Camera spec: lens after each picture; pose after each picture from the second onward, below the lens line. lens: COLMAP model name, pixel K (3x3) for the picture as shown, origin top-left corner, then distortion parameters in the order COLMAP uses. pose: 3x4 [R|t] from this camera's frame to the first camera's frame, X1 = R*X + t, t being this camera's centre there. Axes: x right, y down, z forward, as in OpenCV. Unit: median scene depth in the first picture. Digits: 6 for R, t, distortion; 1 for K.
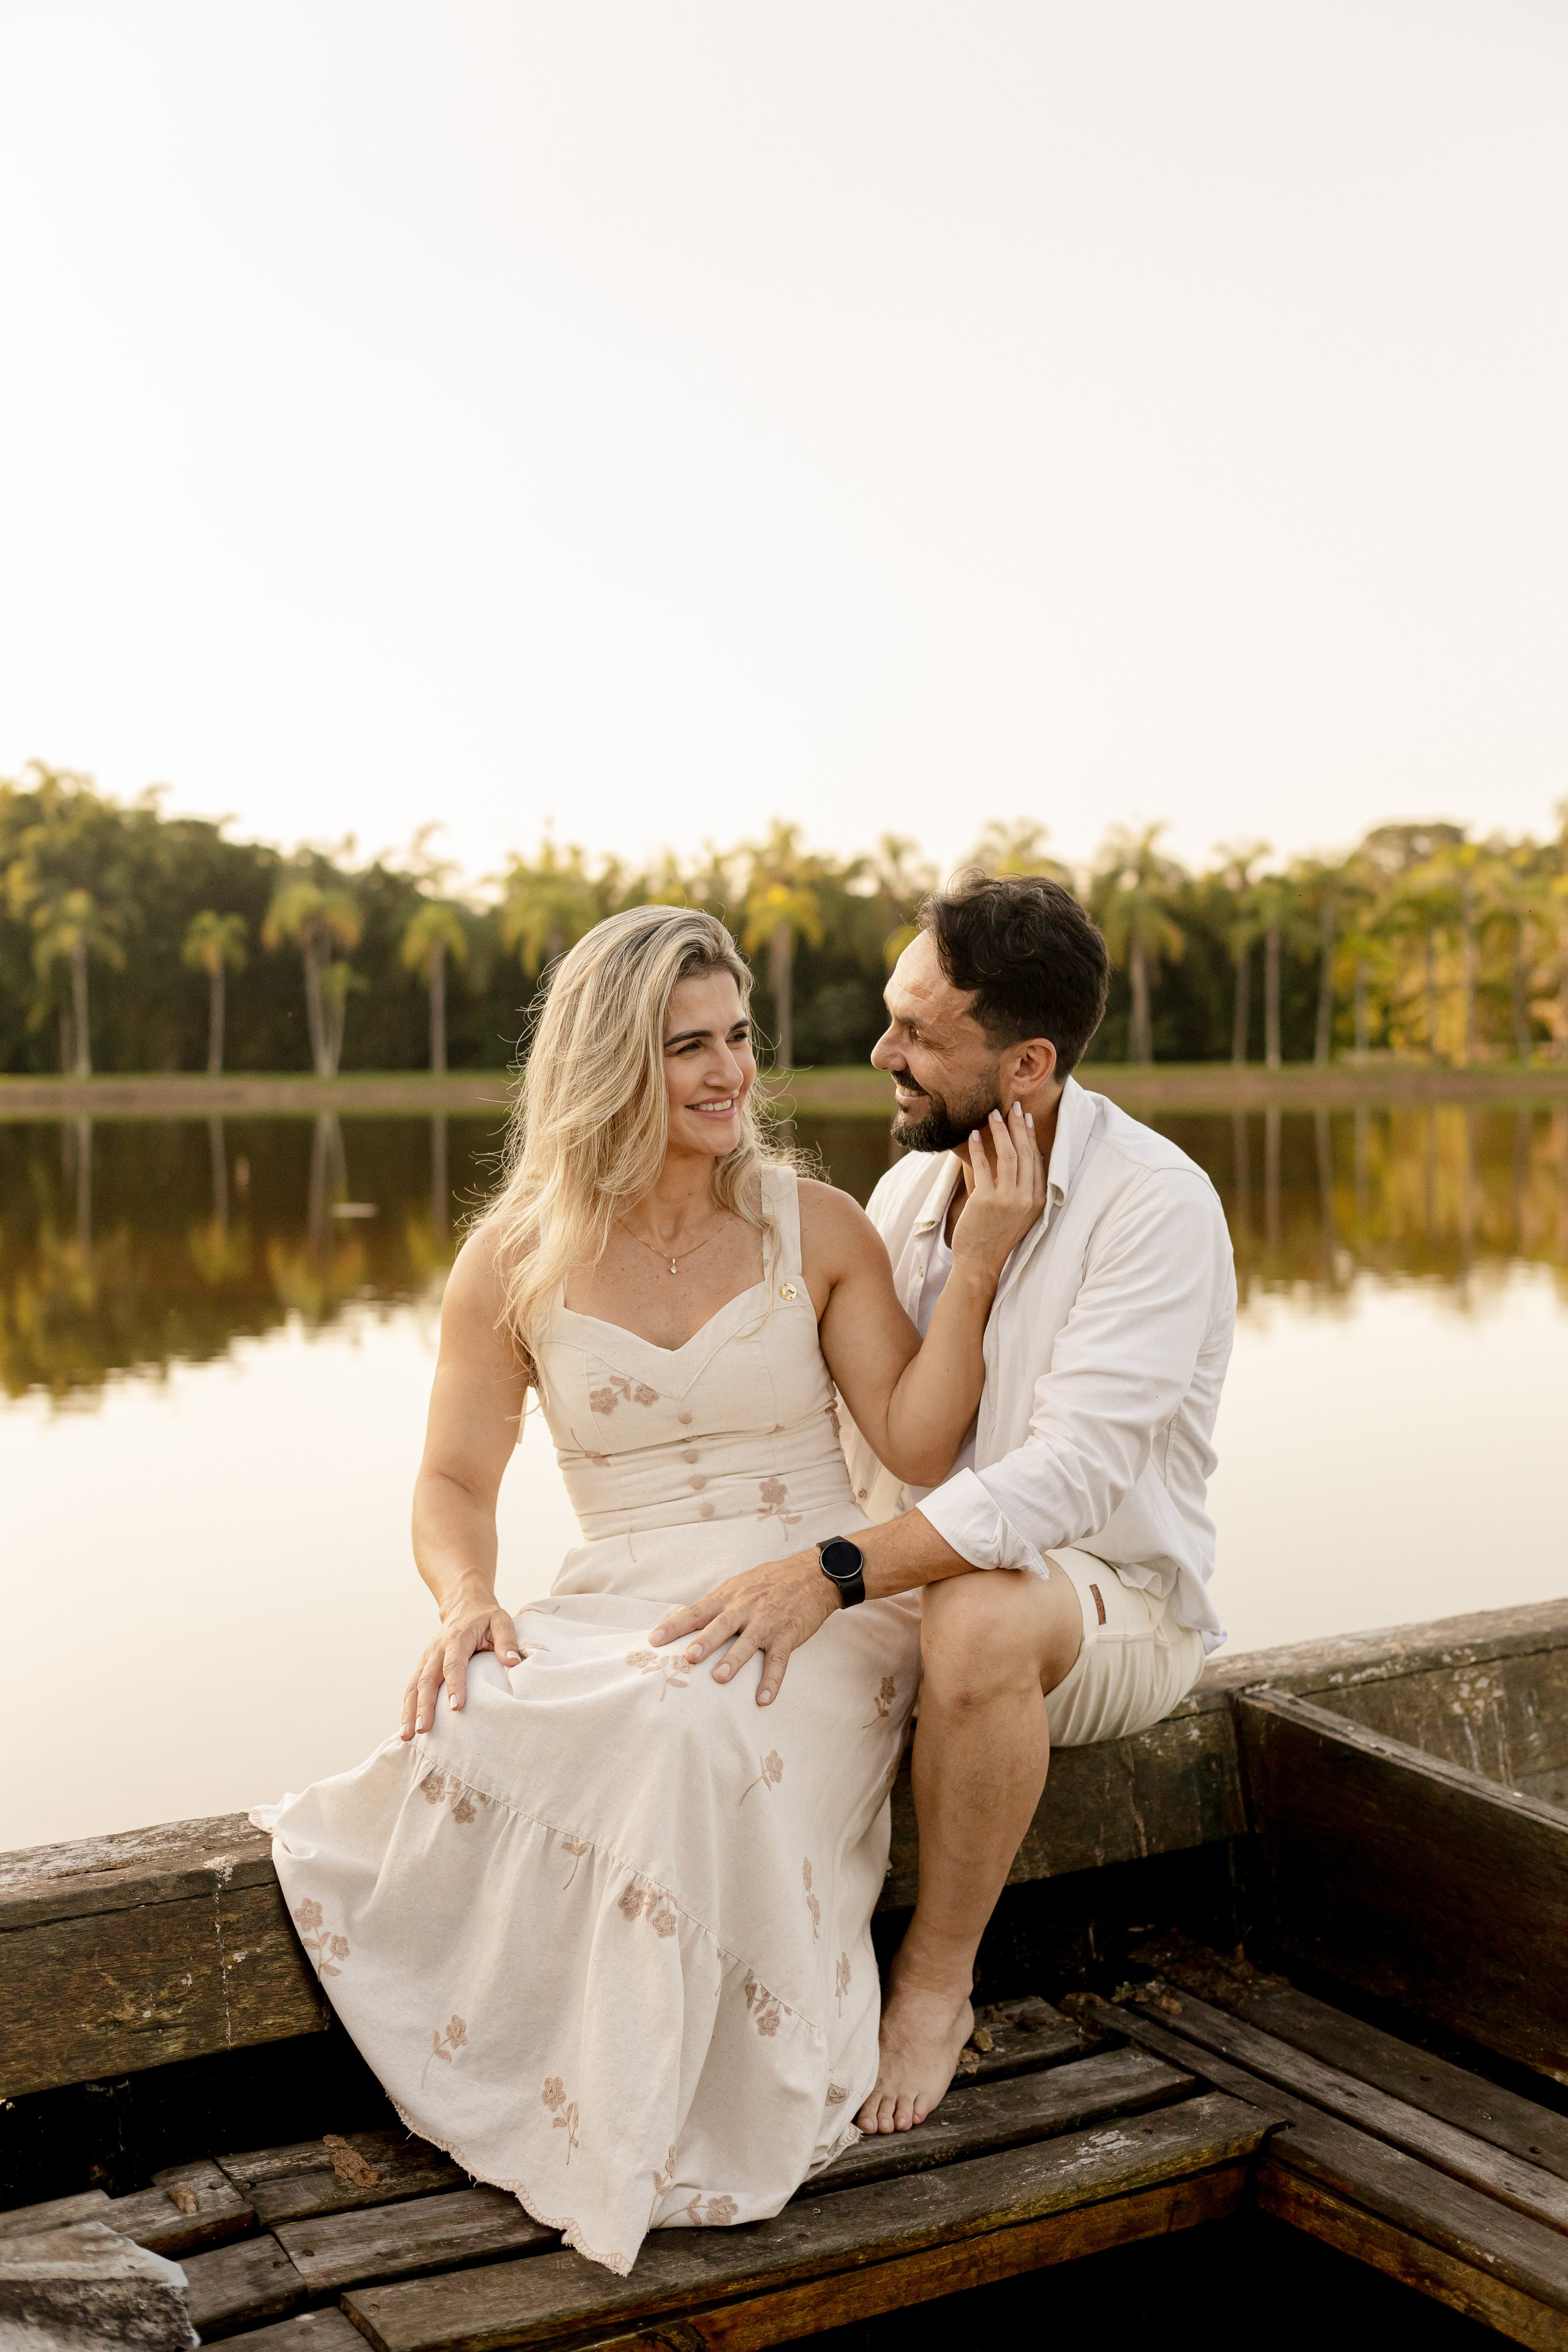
lens RADIAL K [[3043.5, 0, 784.0], [0, 3043.5, 1176.0], [0, 0, 1]] dist [-0.008151, 0.035781]
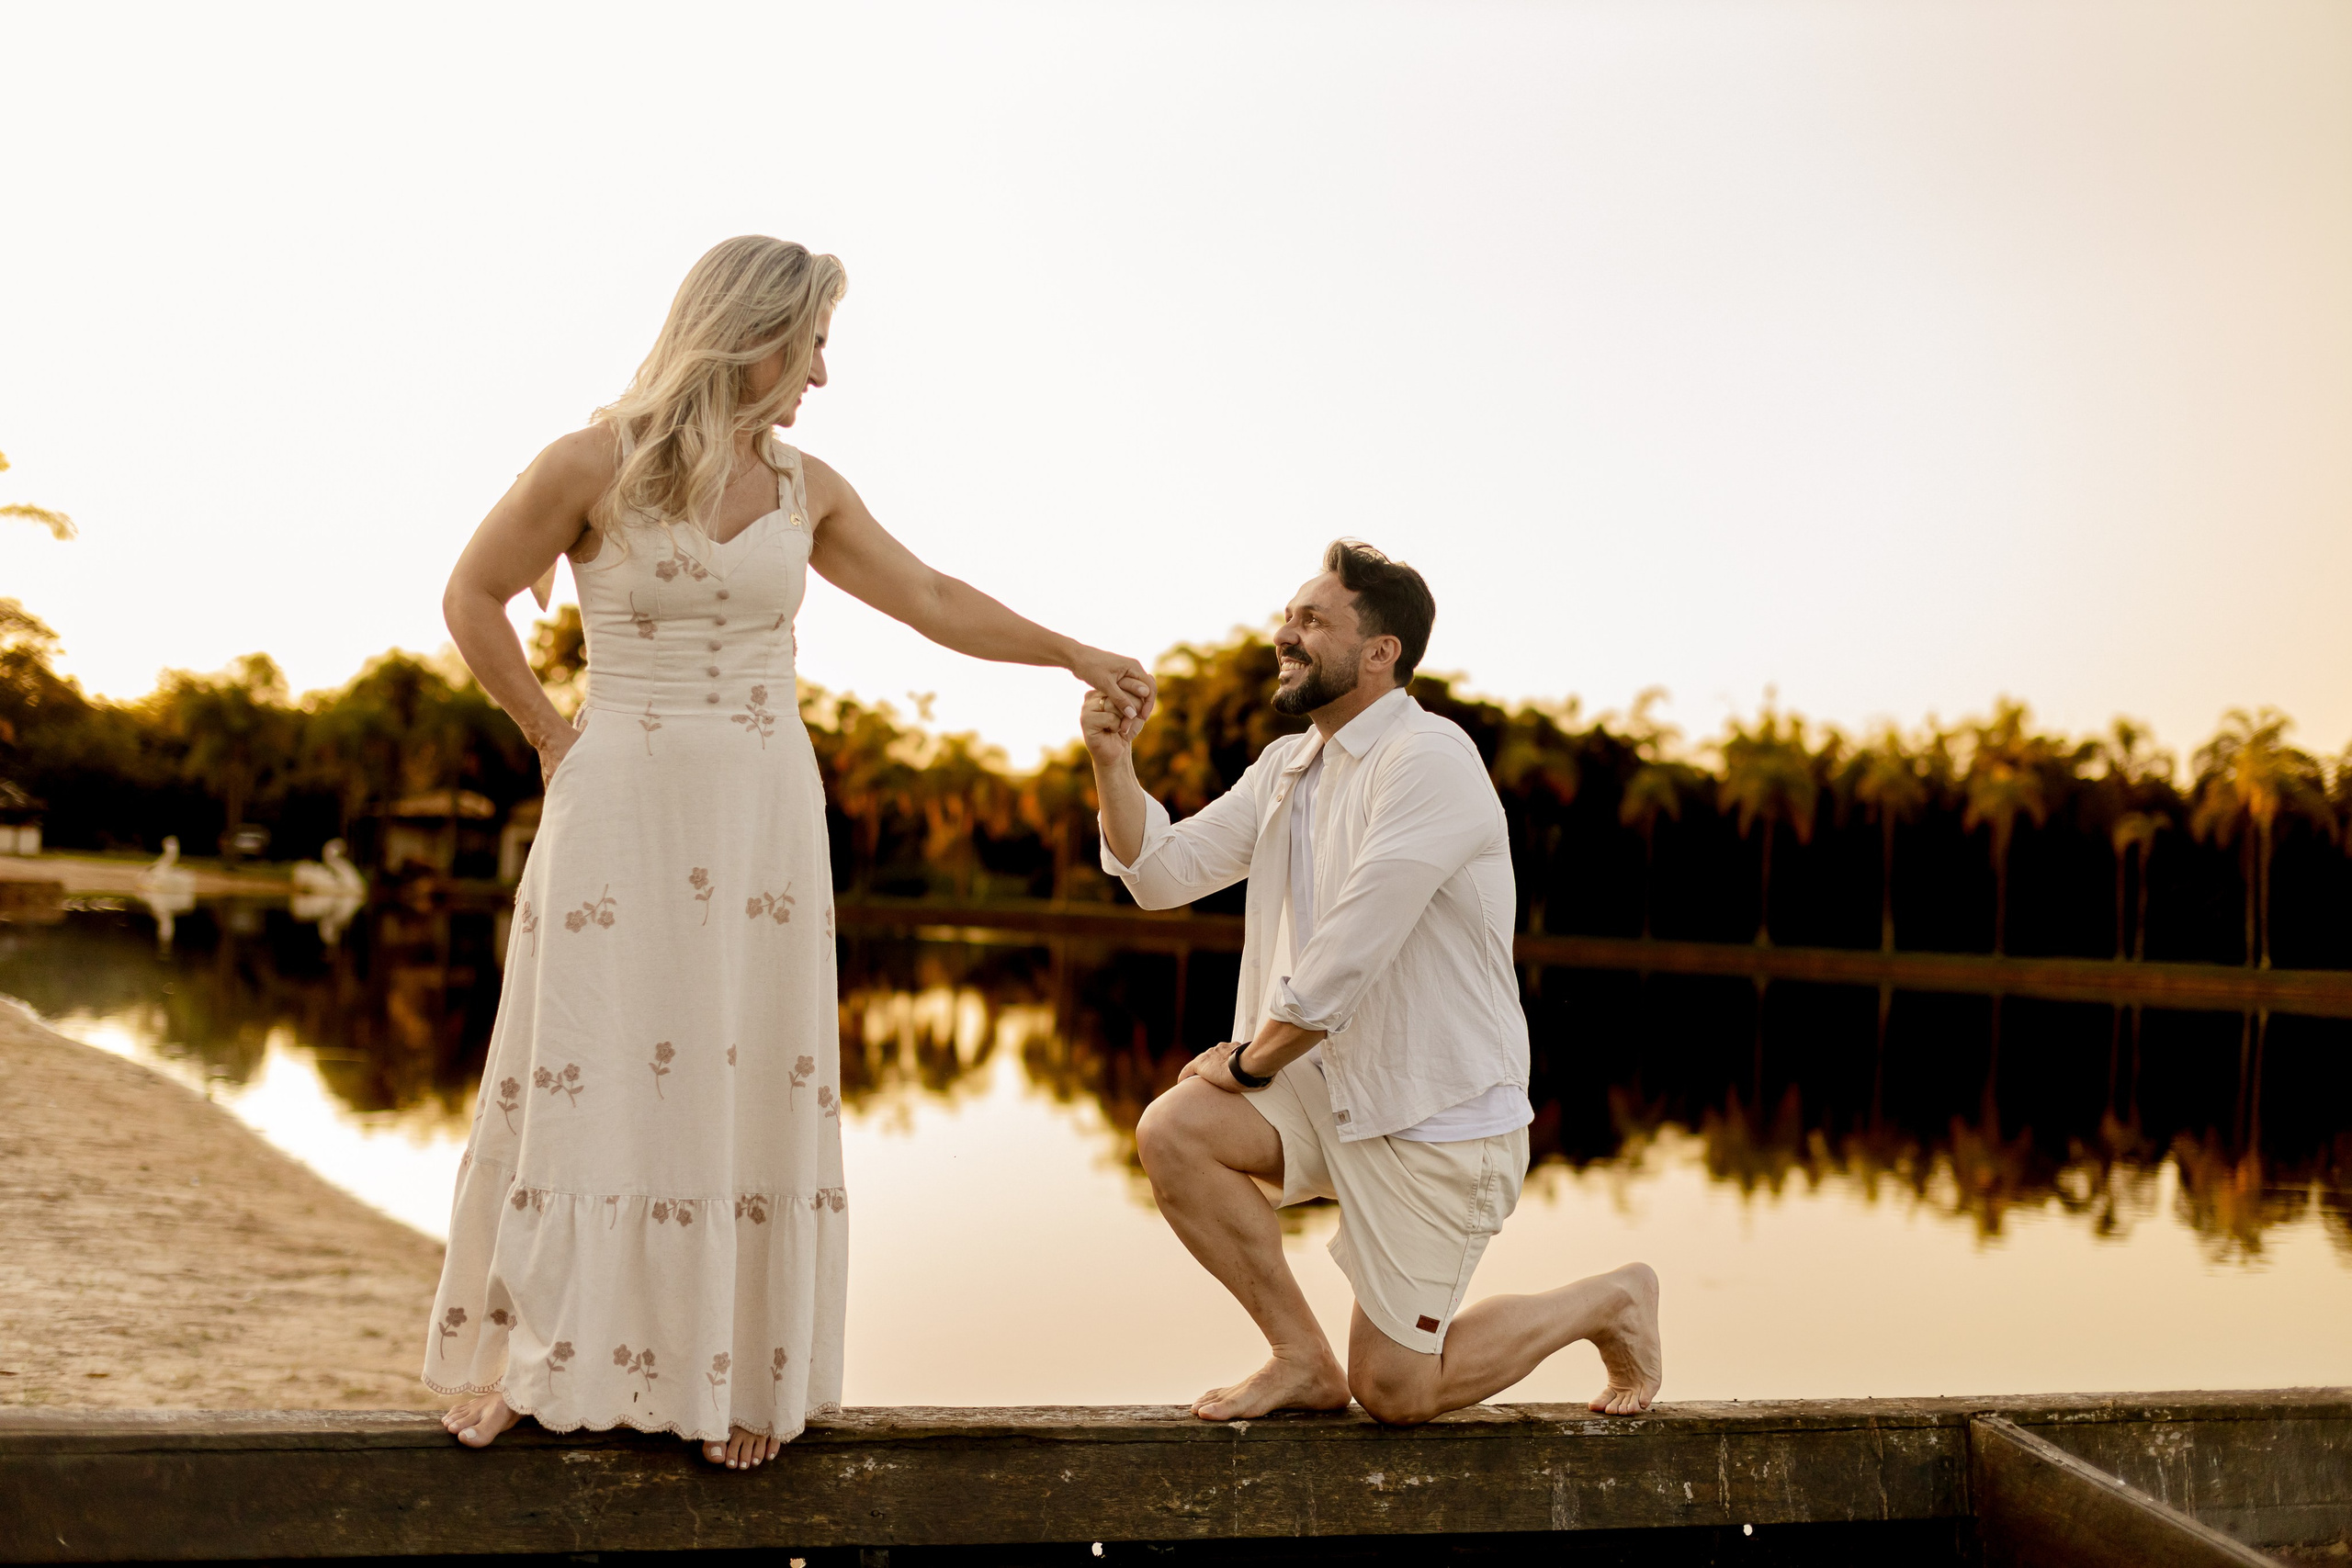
lens RADIAL K [[3043.2, 0, 1176.0], [0, 3043.2, 784.0], [0, 0, 1]] dist [-0.008151, 0.035781]
pose [[0.961879, 0.046090, -0.269563, 0.153512], [-0.067946, 0.995065, -0.072314, 0.005839], [0.264900, 0.087873, 0.960264, -0.446883]]
